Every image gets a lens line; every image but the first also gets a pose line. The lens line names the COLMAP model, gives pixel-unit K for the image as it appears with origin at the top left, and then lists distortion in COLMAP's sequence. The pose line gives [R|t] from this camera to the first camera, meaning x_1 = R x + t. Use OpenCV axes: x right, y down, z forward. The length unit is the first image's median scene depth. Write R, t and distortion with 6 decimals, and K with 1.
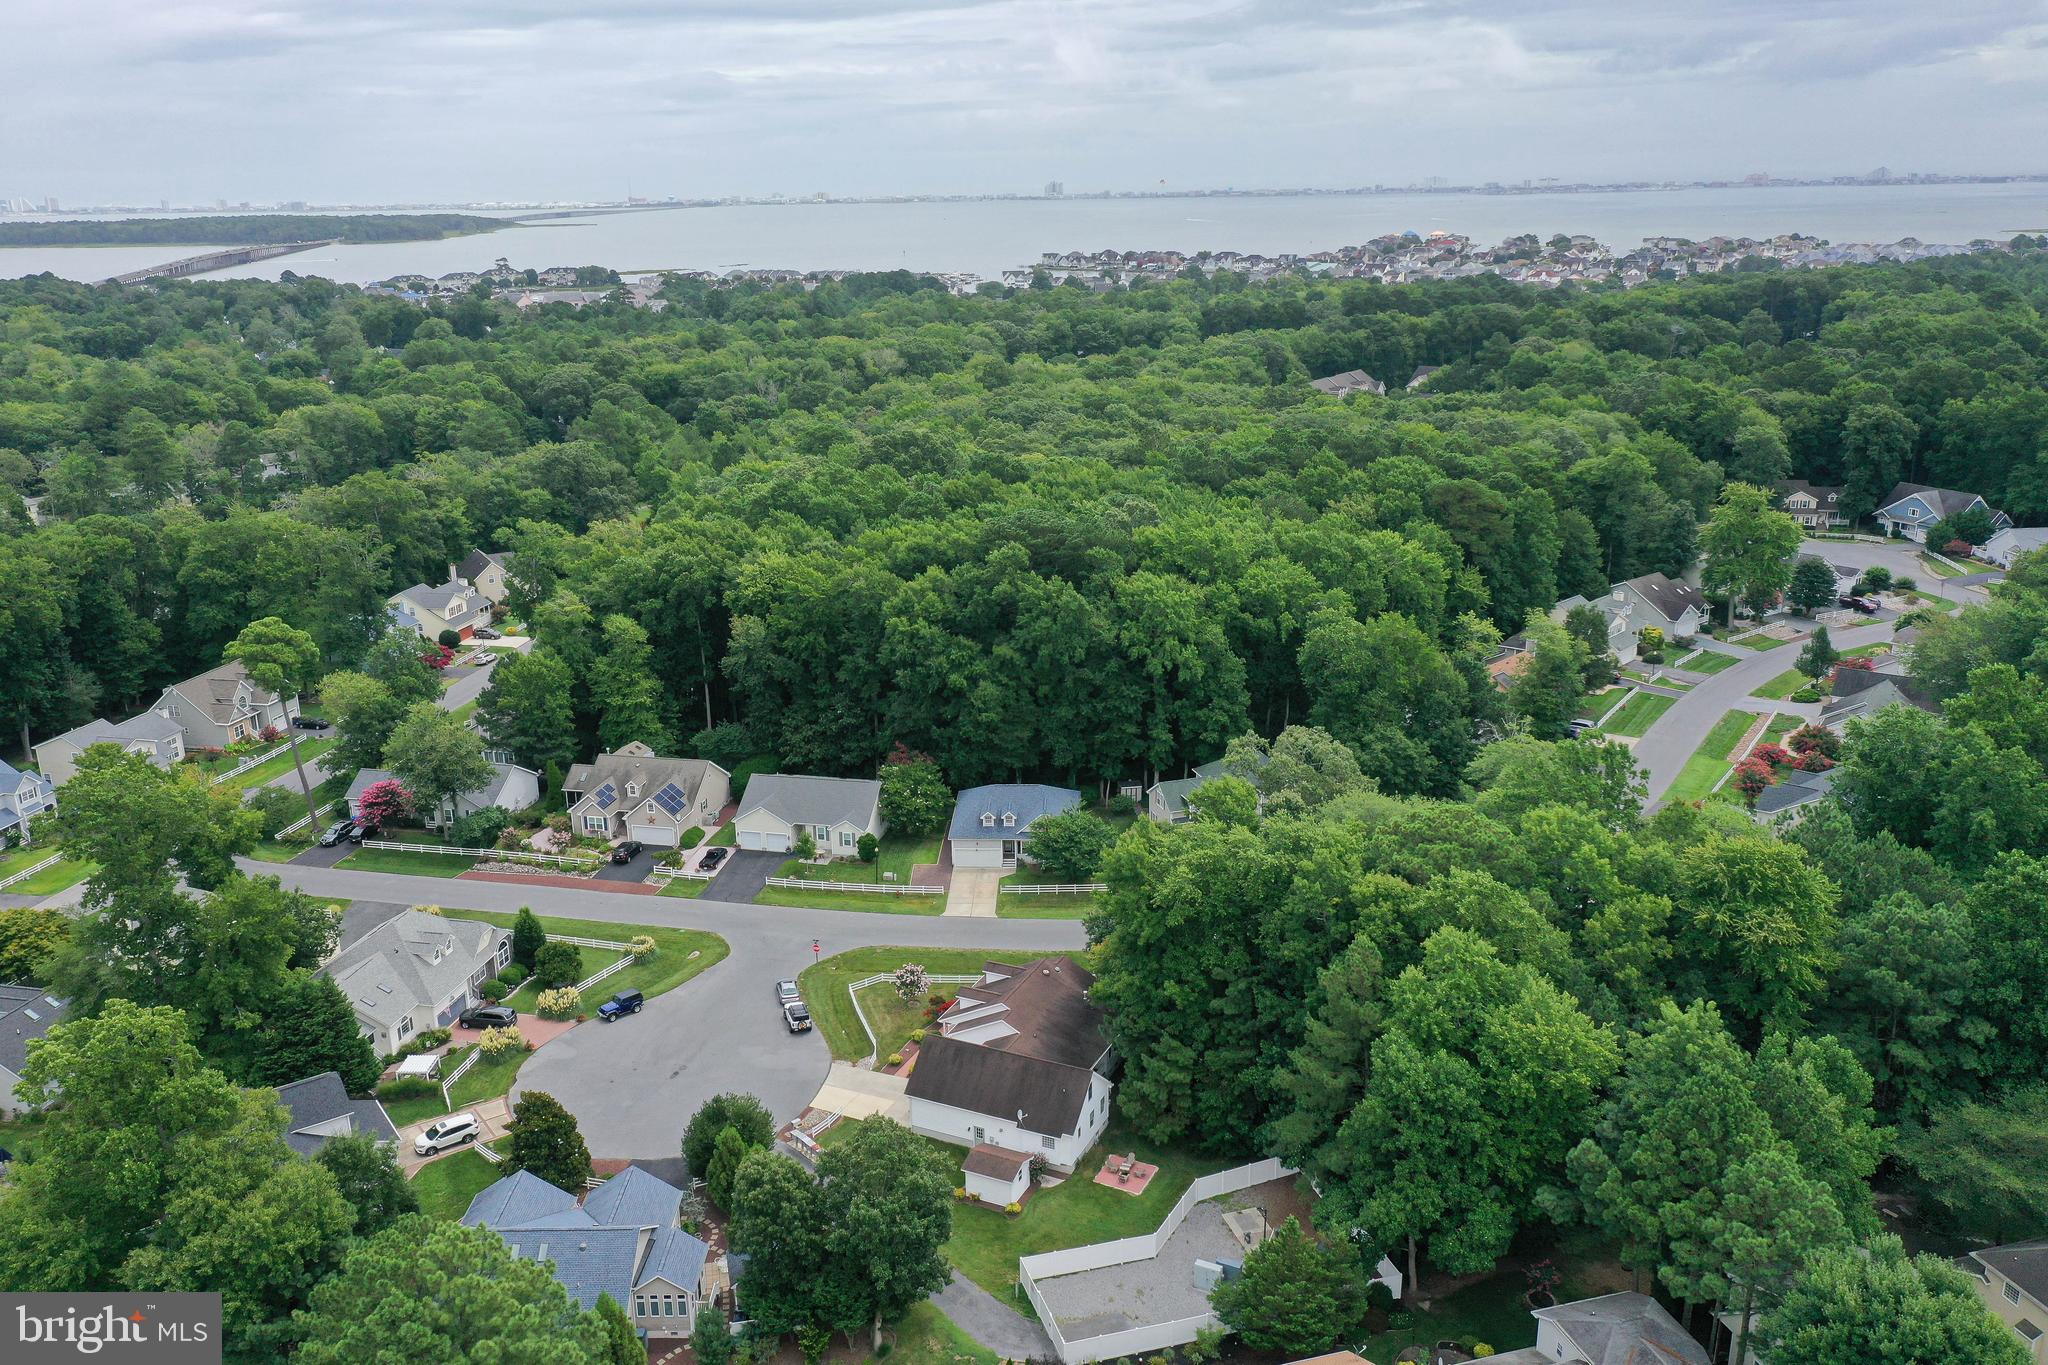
lens RADIAL K [[1615.5, 0, 1020.0], [0, 1615.5, 704.4], [0, 0, 1]] dist [0.011646, 0.000455]
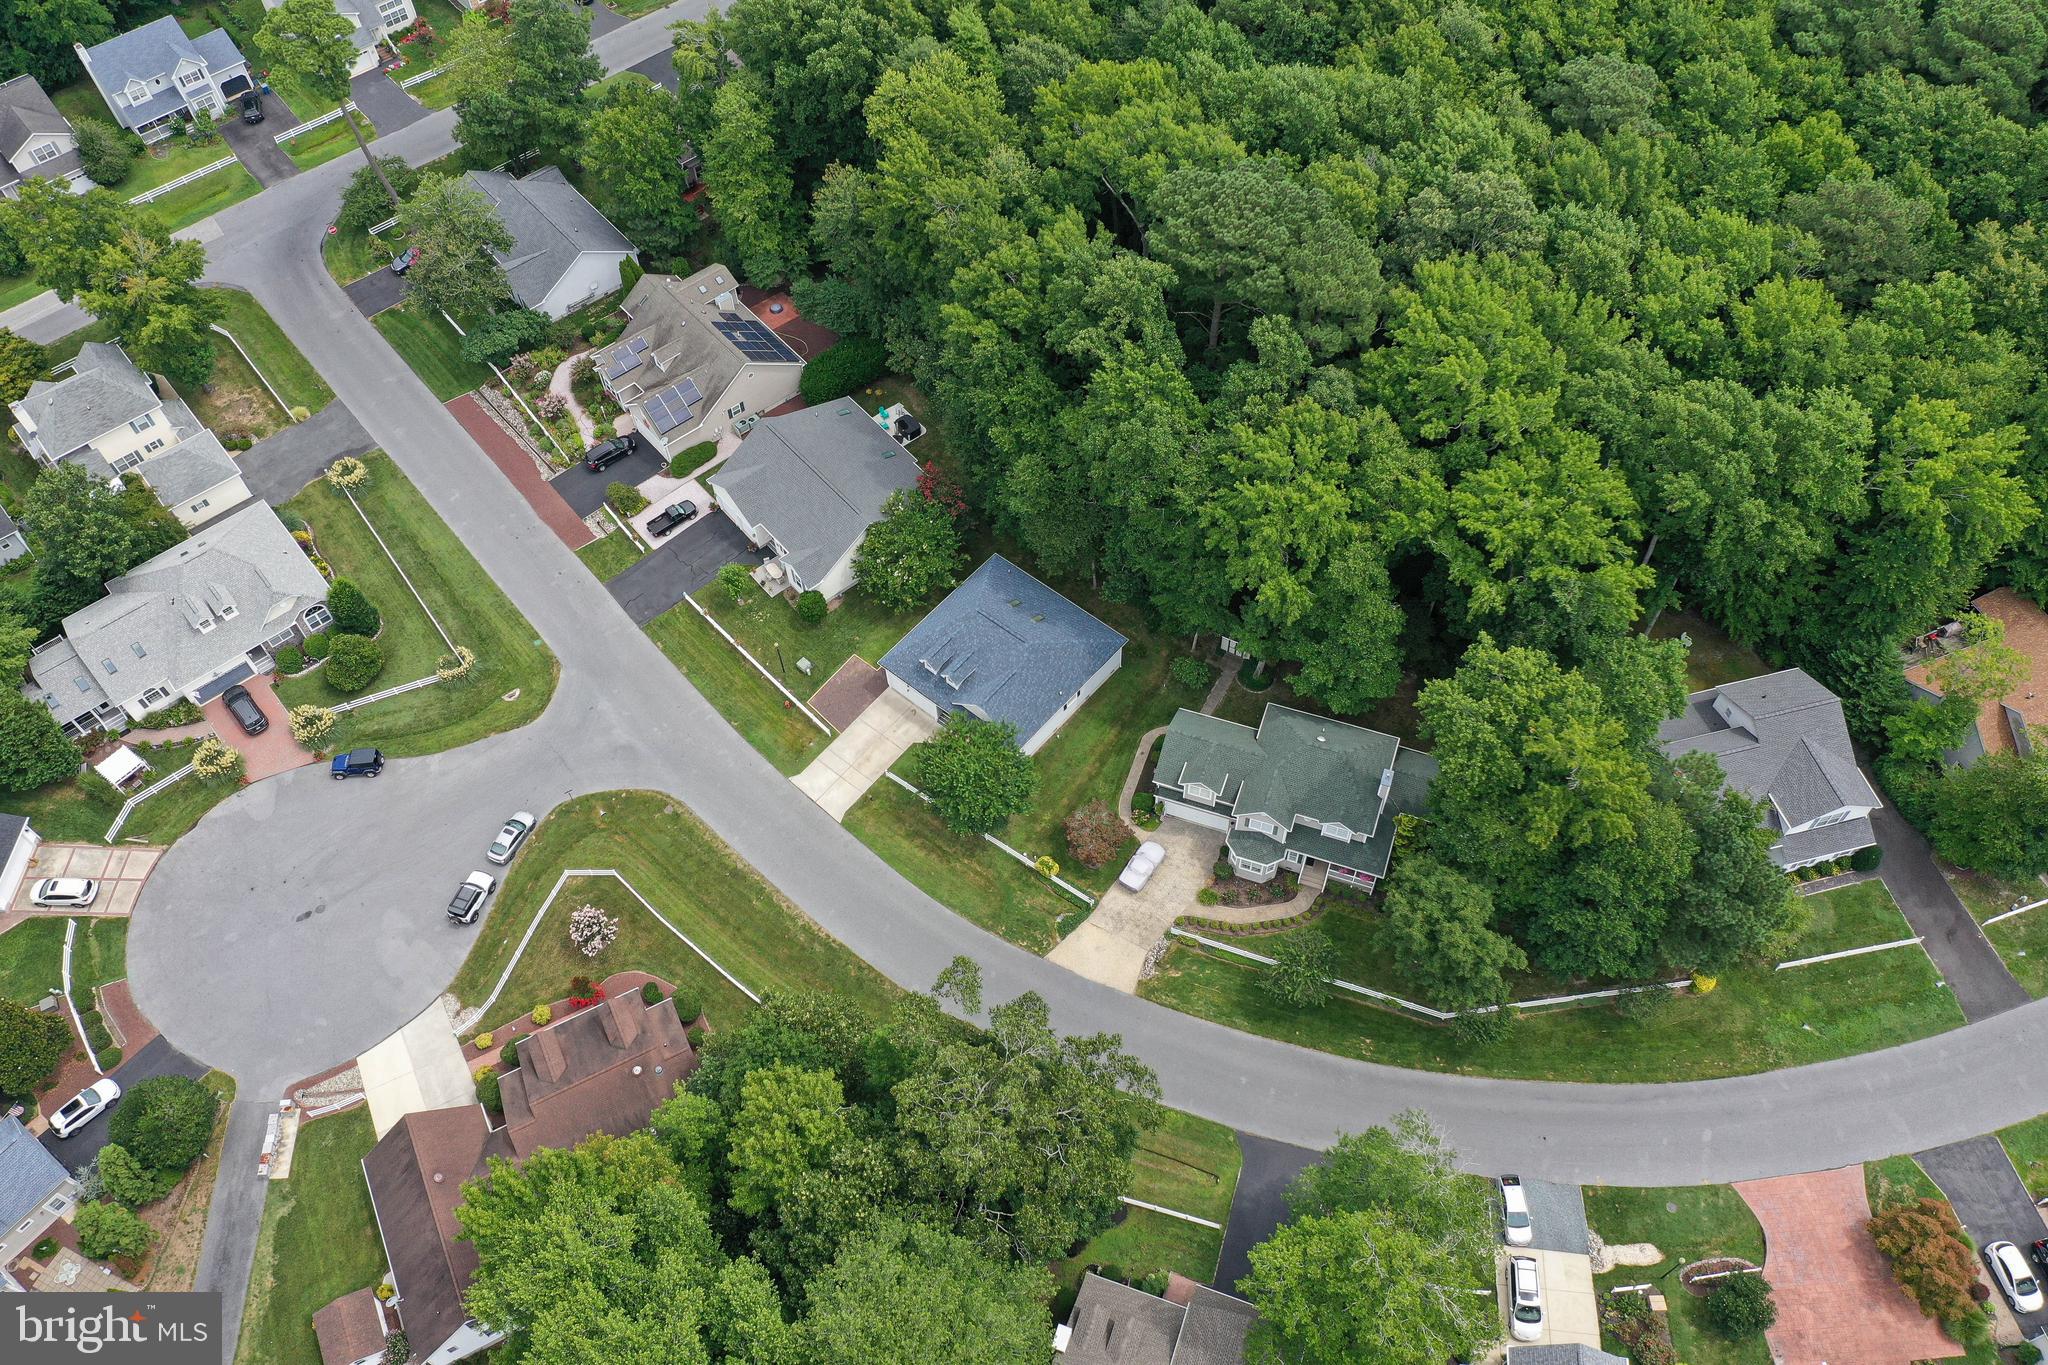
lens RADIAL K [[1614.8, 0, 1024.0], [0, 1614.8, 682.5], [0, 0, 1]] dist [0.018149, 0.002117]
pose [[0.792859, 0.500409, -0.347802, 0.242440], [-0.175248, 0.733838, 0.656330, -0.364398], [0.583664, -0.459426, 0.669526, 0.486277]]
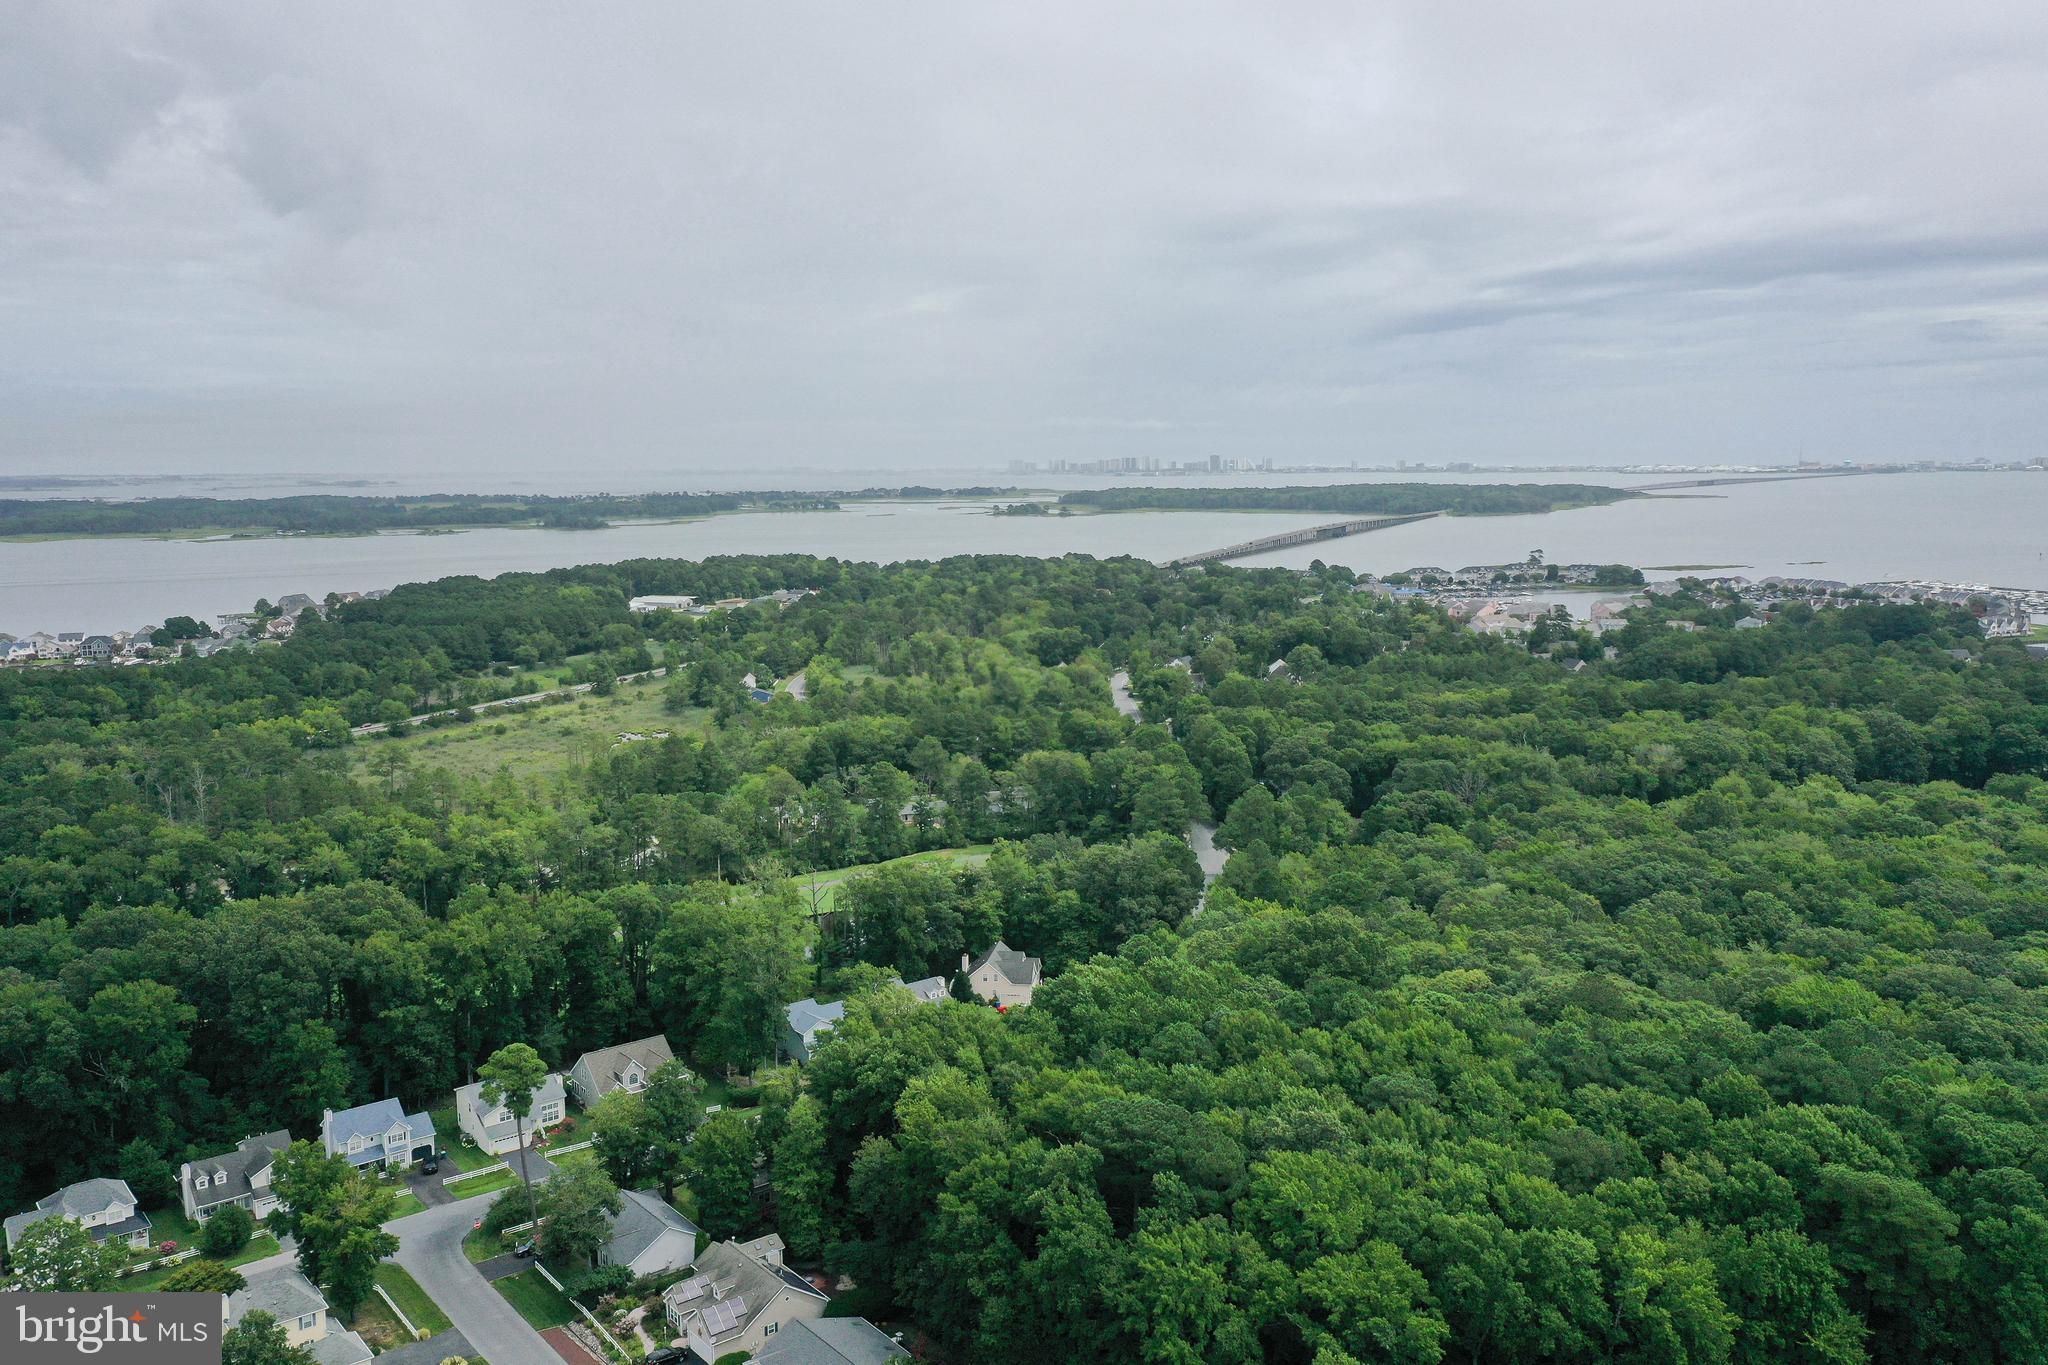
lens RADIAL K [[1648.4, 0, 1021.9], [0, 1648.4, 684.6], [0, 0, 1]] dist [0.017635, -0.002991]
pose [[0.778372, 0.097320, -0.620214, 0.493875], [-0.196748, 0.975959, -0.093779, -0.247939], [0.596177, 0.195021, 0.778807, 0.225149]]
